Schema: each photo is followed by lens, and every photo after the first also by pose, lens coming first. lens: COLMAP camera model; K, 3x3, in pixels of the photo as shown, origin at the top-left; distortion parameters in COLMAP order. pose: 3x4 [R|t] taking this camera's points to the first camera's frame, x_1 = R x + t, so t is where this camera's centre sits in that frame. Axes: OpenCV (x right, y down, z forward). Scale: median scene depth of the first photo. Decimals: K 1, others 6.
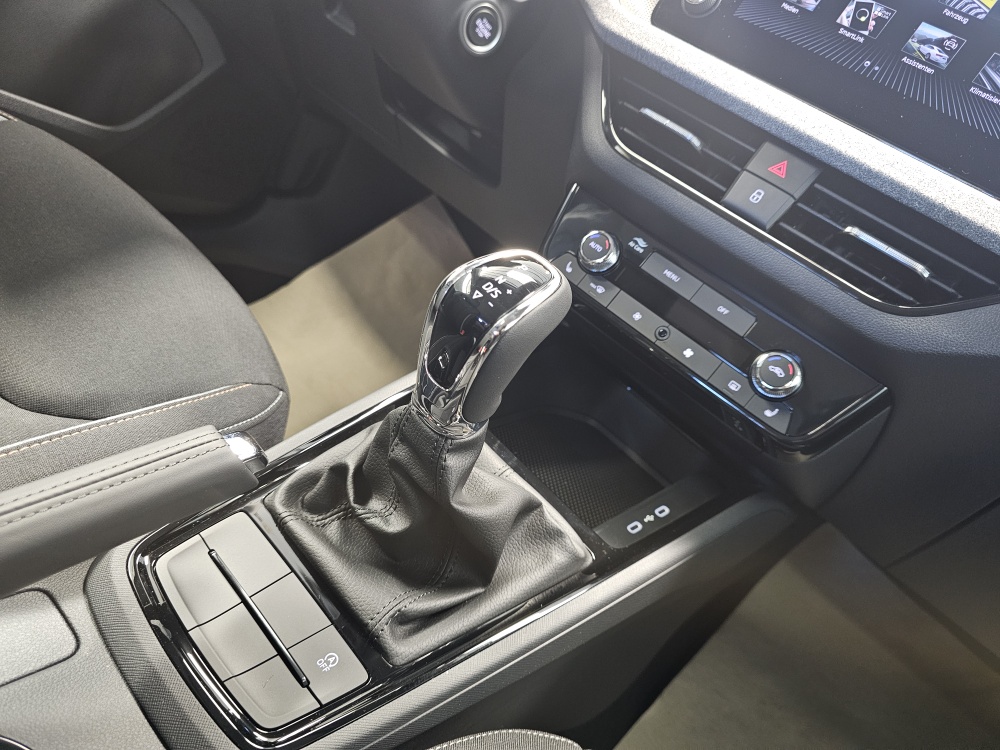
lens RADIAL K [[680.8, 0, 499.6], [0, 680.8, 365.8], [0, 0, 1]] dist [0.080184, -0.086589]
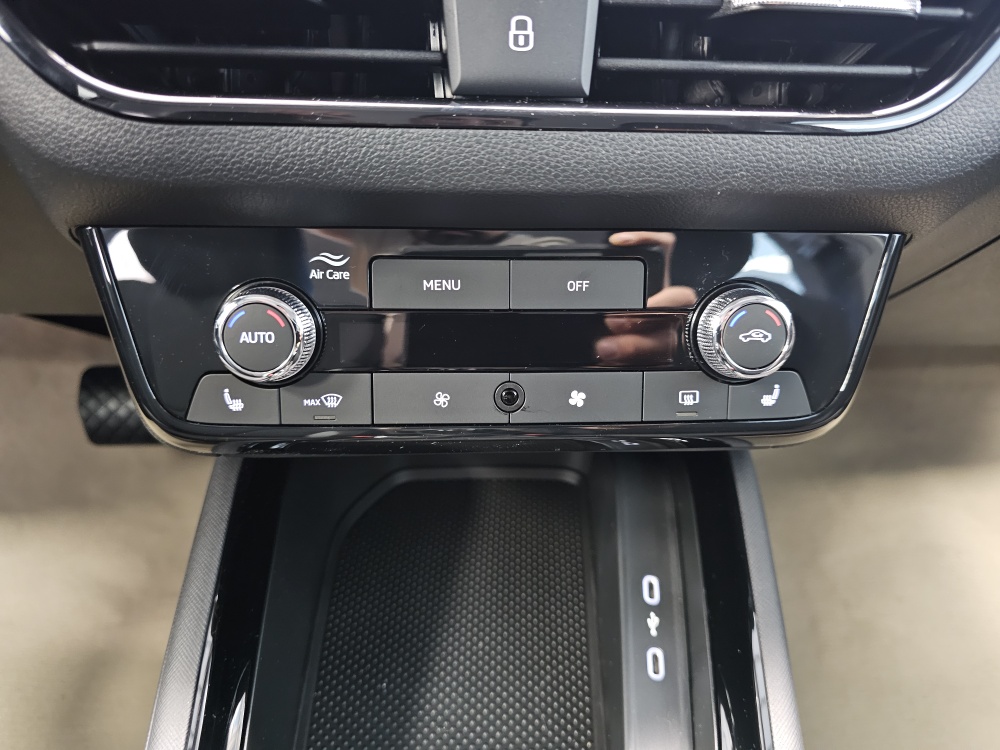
lens RADIAL K [[680.8, 0, 499.6], [0, 680.8, 365.8], [0, 0, 1]] dist [0.080184, -0.086589]
pose [[0.666977, -0.677410, 0.310255, 0.101325], [0.571353, 0.732277, 0.370574, -0.237309], [-0.478223, -0.069899, 0.875452, 0.585890]]
